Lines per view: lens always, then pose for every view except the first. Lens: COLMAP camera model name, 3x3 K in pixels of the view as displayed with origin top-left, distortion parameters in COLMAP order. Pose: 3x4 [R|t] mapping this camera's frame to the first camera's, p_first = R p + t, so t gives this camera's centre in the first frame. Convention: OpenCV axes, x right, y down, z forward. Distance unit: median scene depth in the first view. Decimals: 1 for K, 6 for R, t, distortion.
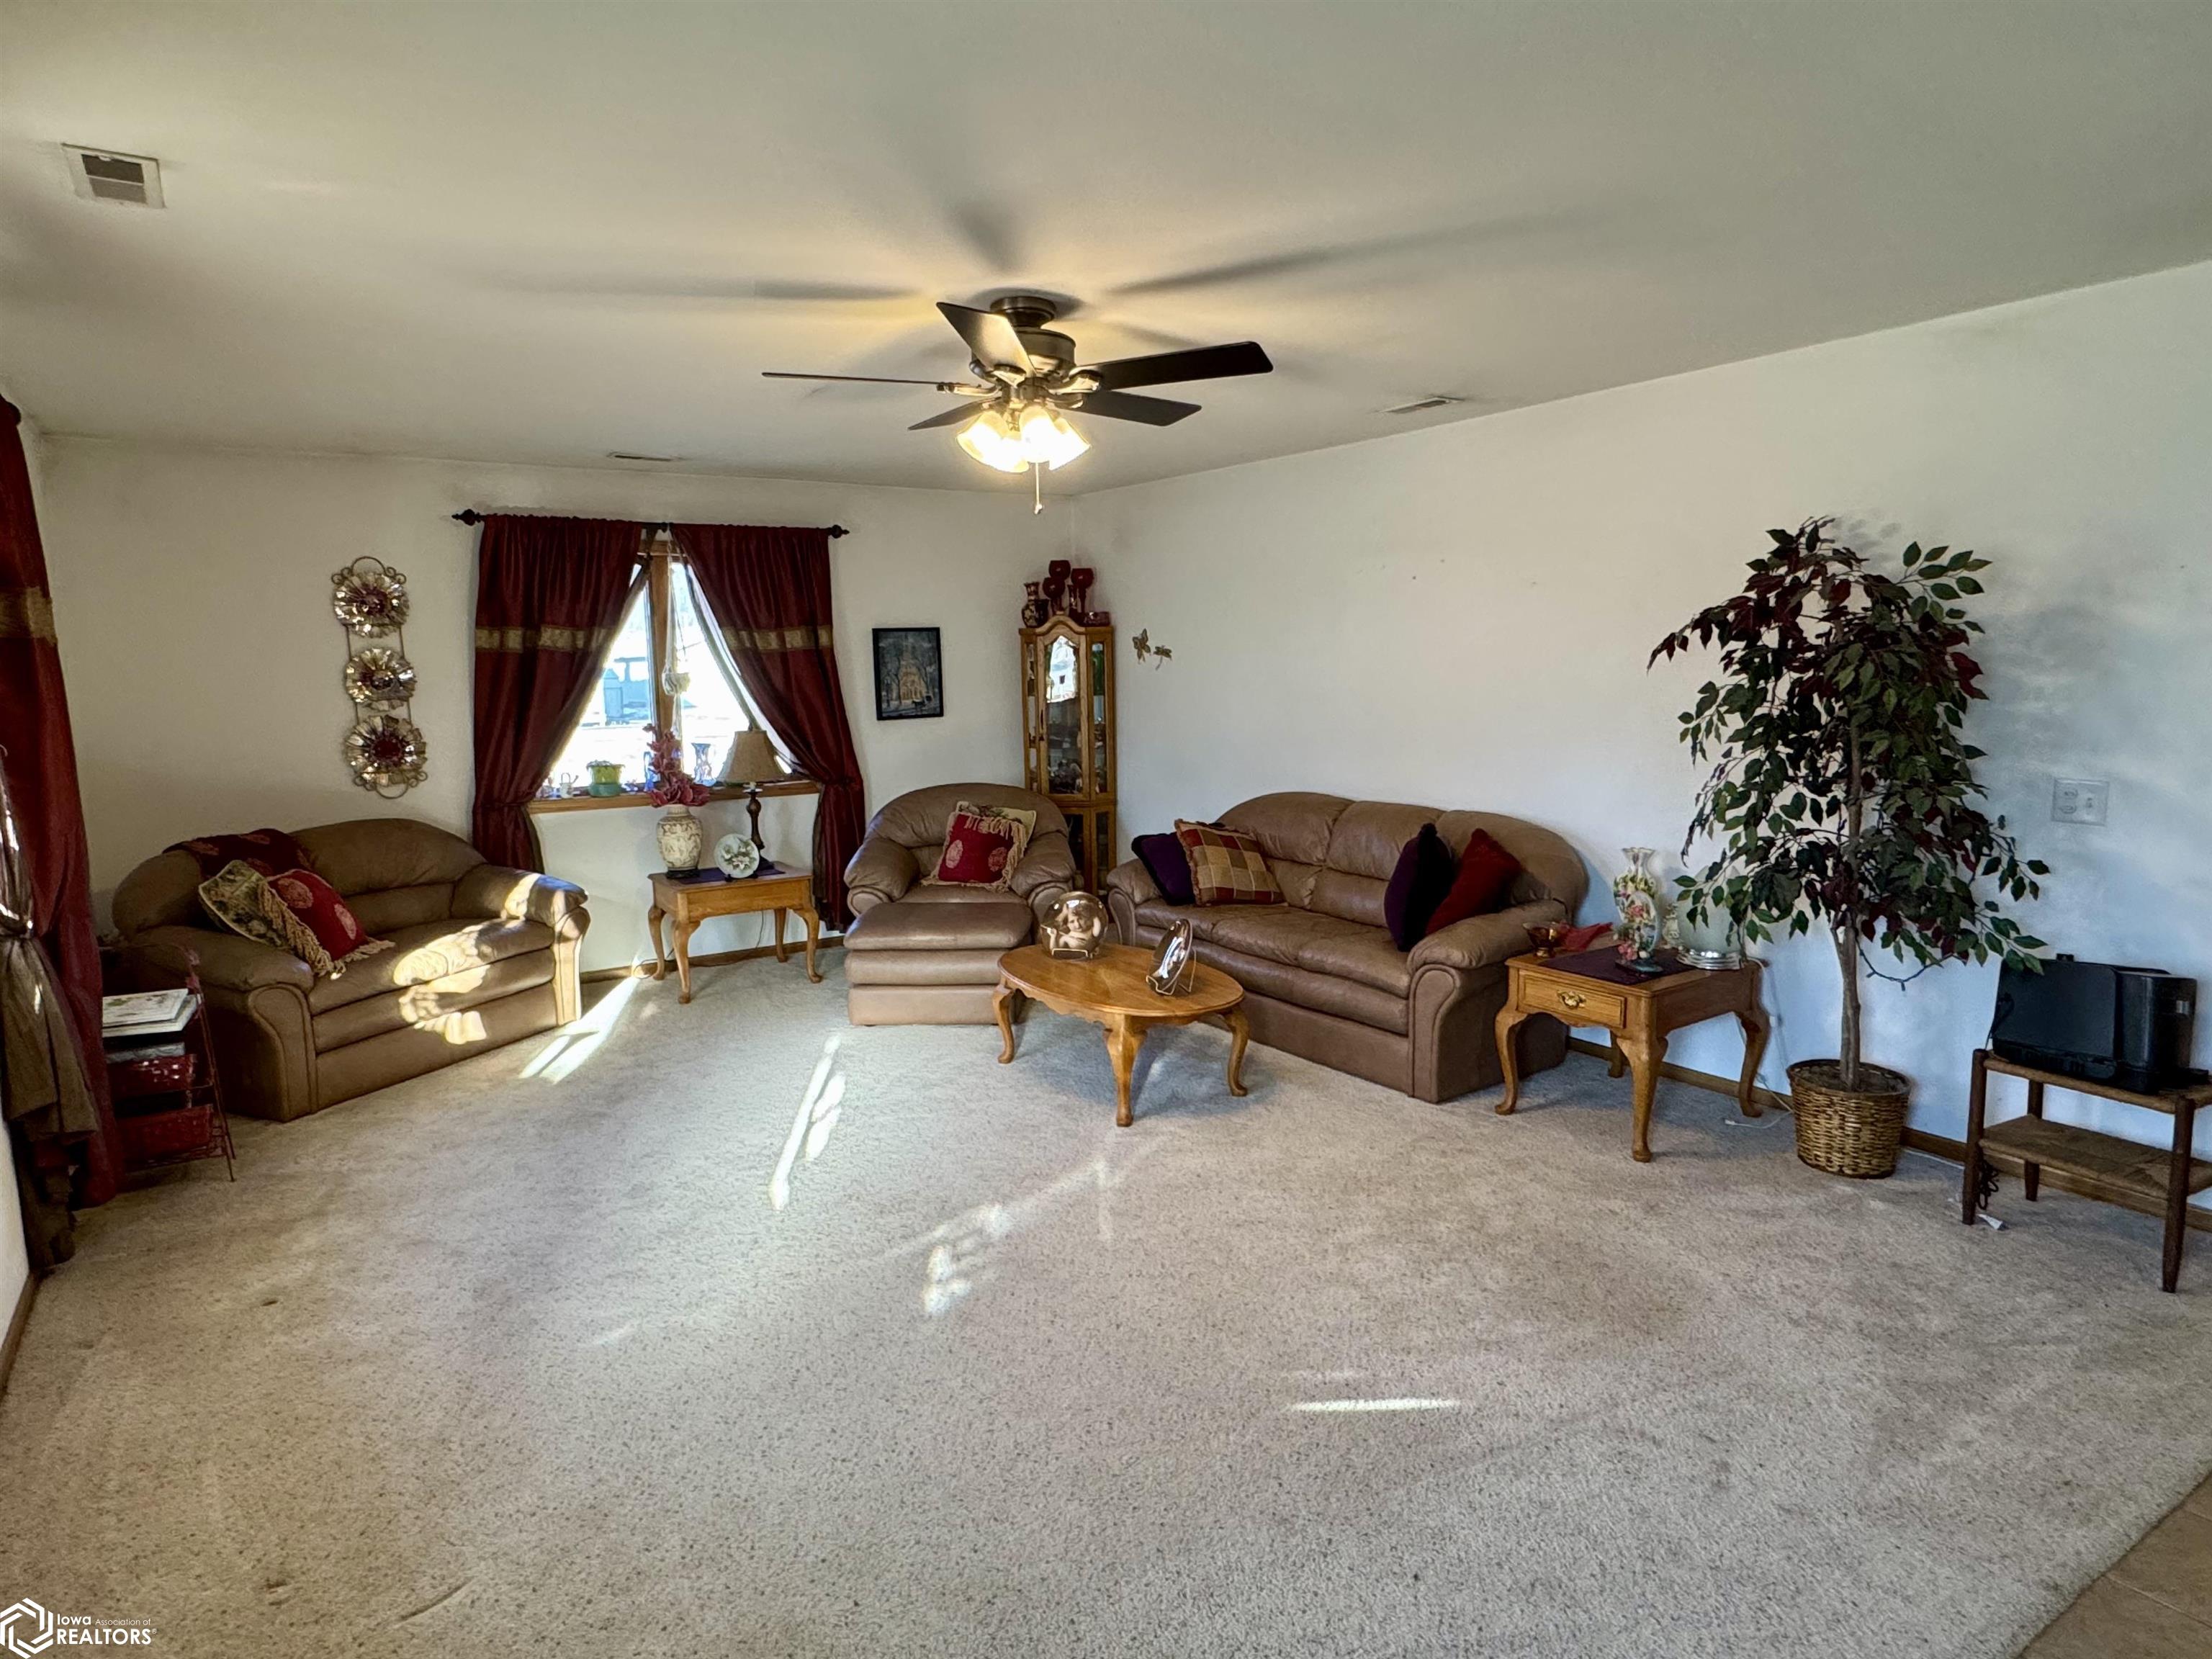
lens RADIAL K [[1347.0, 0, 1098.4], [0, 1347.0, 818.2], [0, 0, 1]] dist [0.037532, 0.000186]
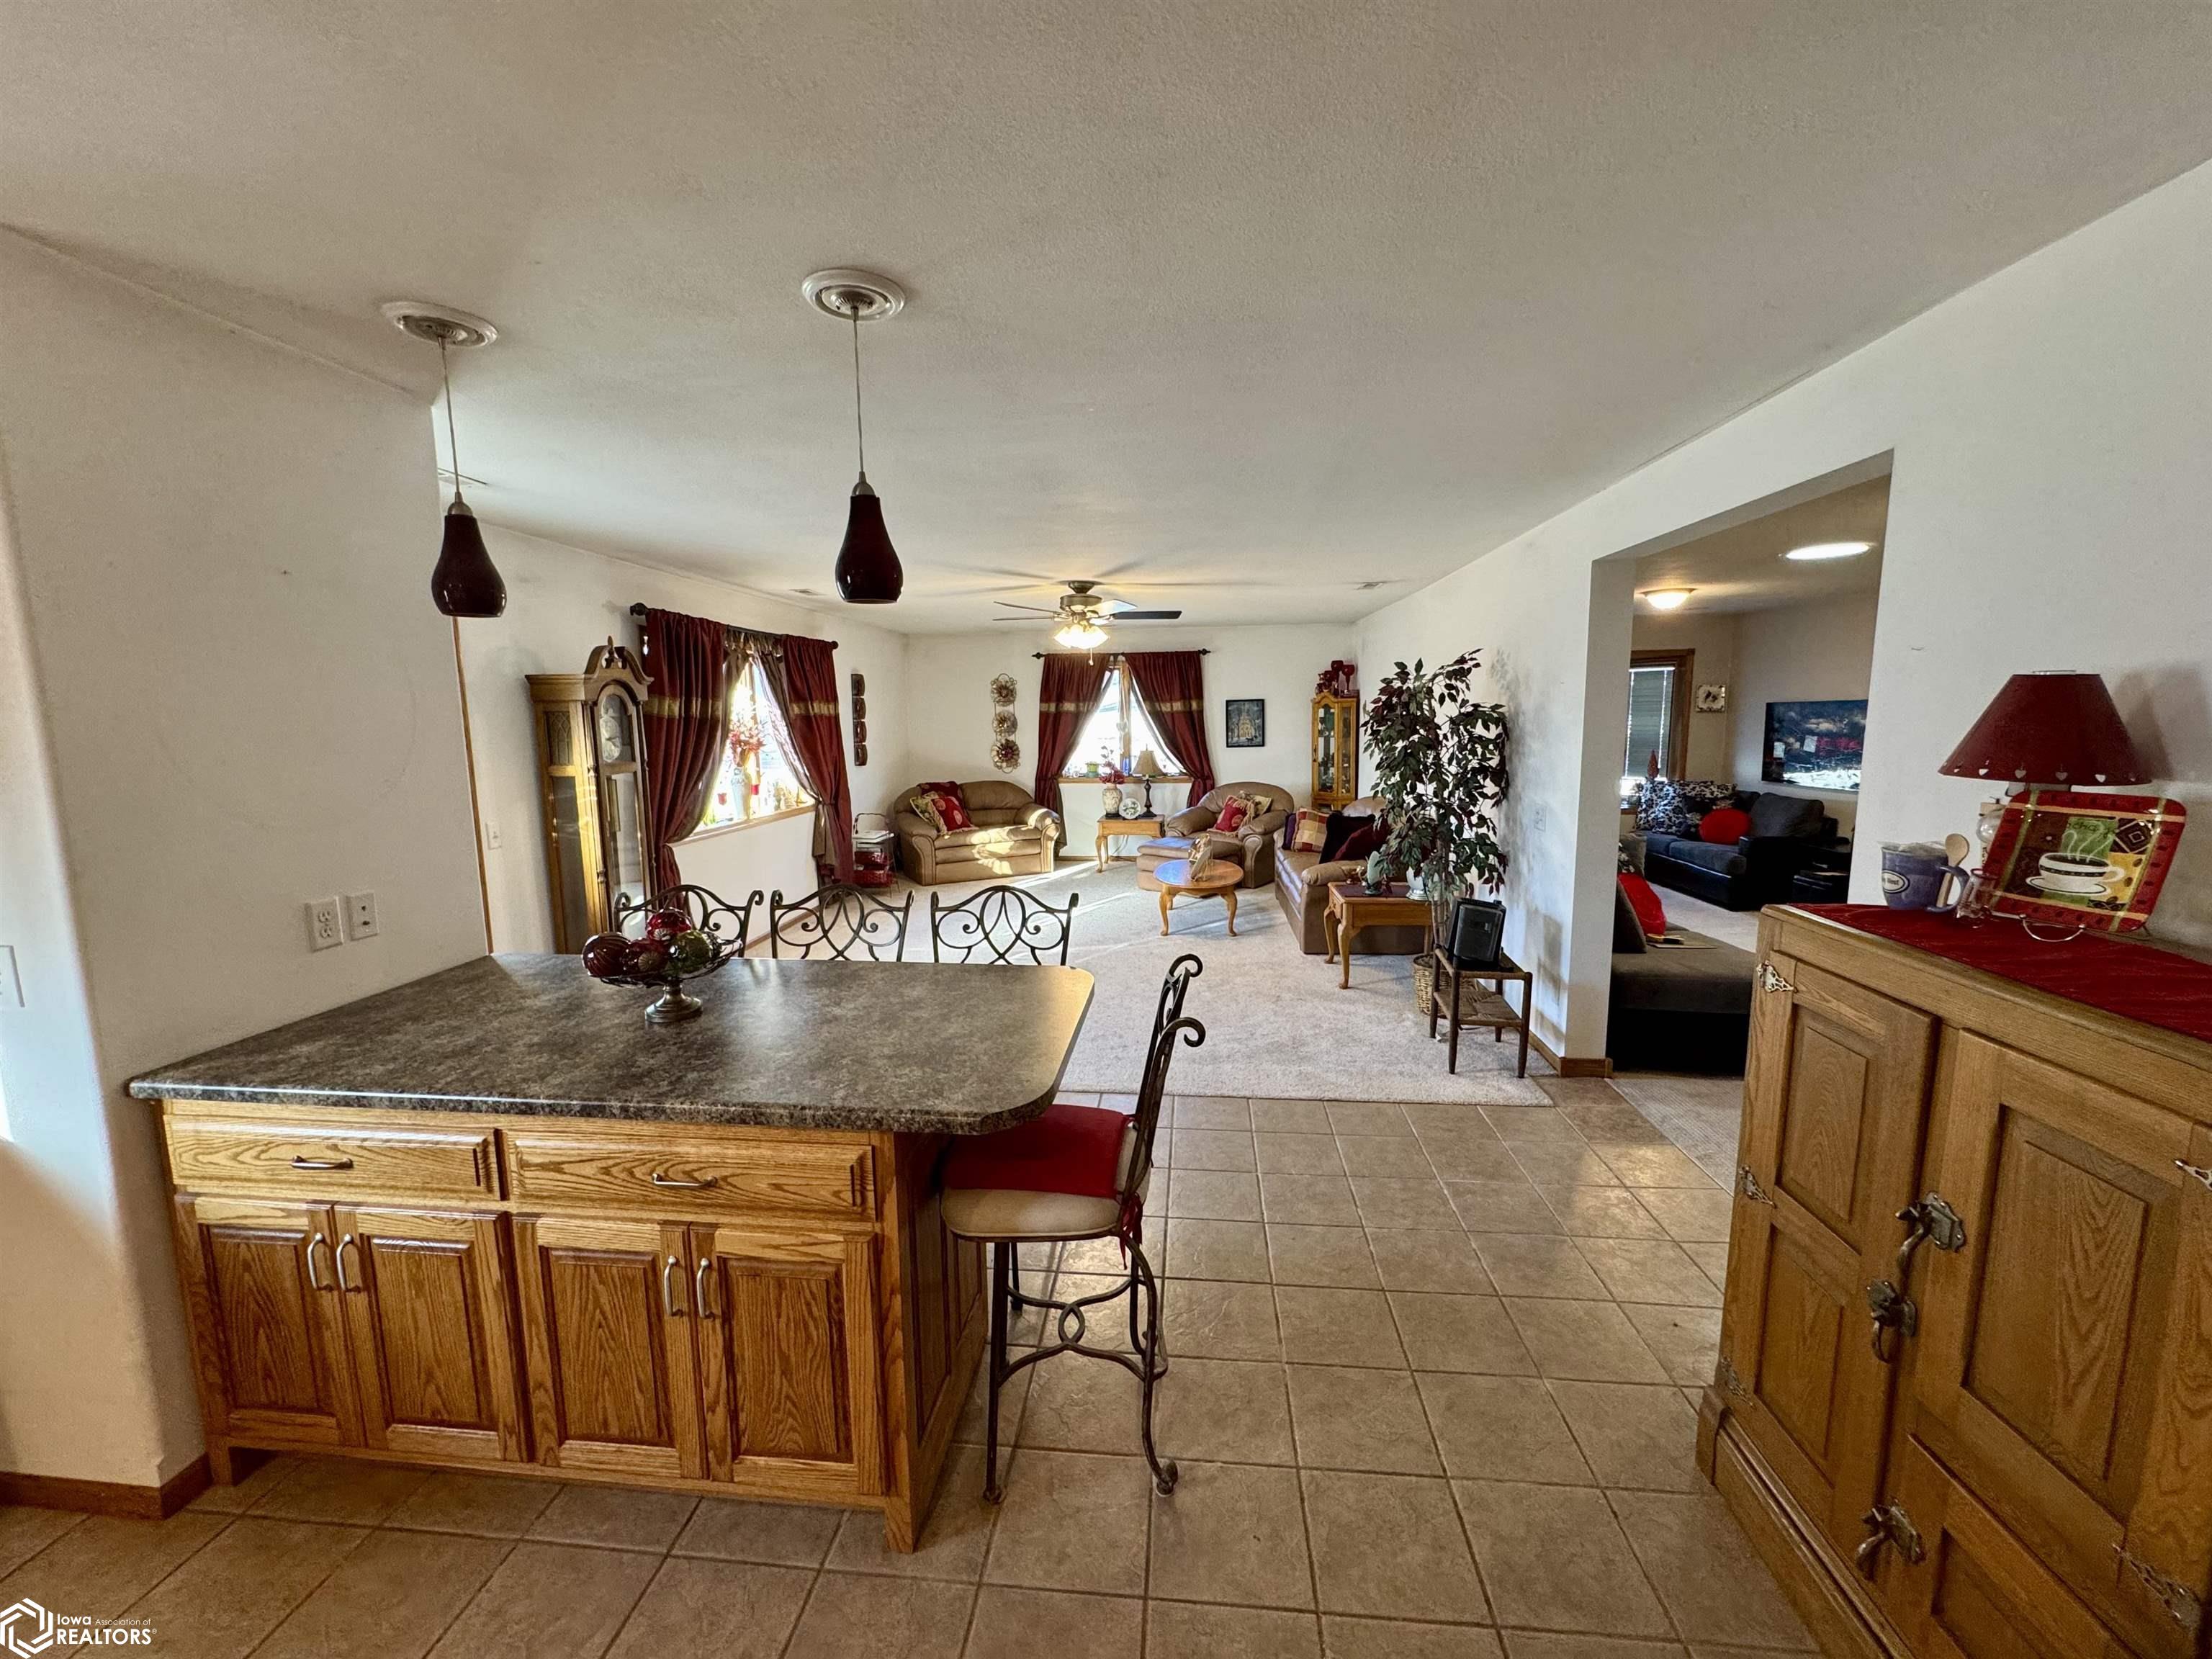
lens RADIAL K [[889.4, 0, 1106.1], [0, 889.4, 834.8], [0, 0, 1]] dist [0.008270, 0.000080]
pose [[0.779902, 0.095649, -0.618550, 0.578823], [-0.077363, 0.995408, 0.056380, -0.006974], [0.621102, 0.003882, 0.783720, -0.128681]]
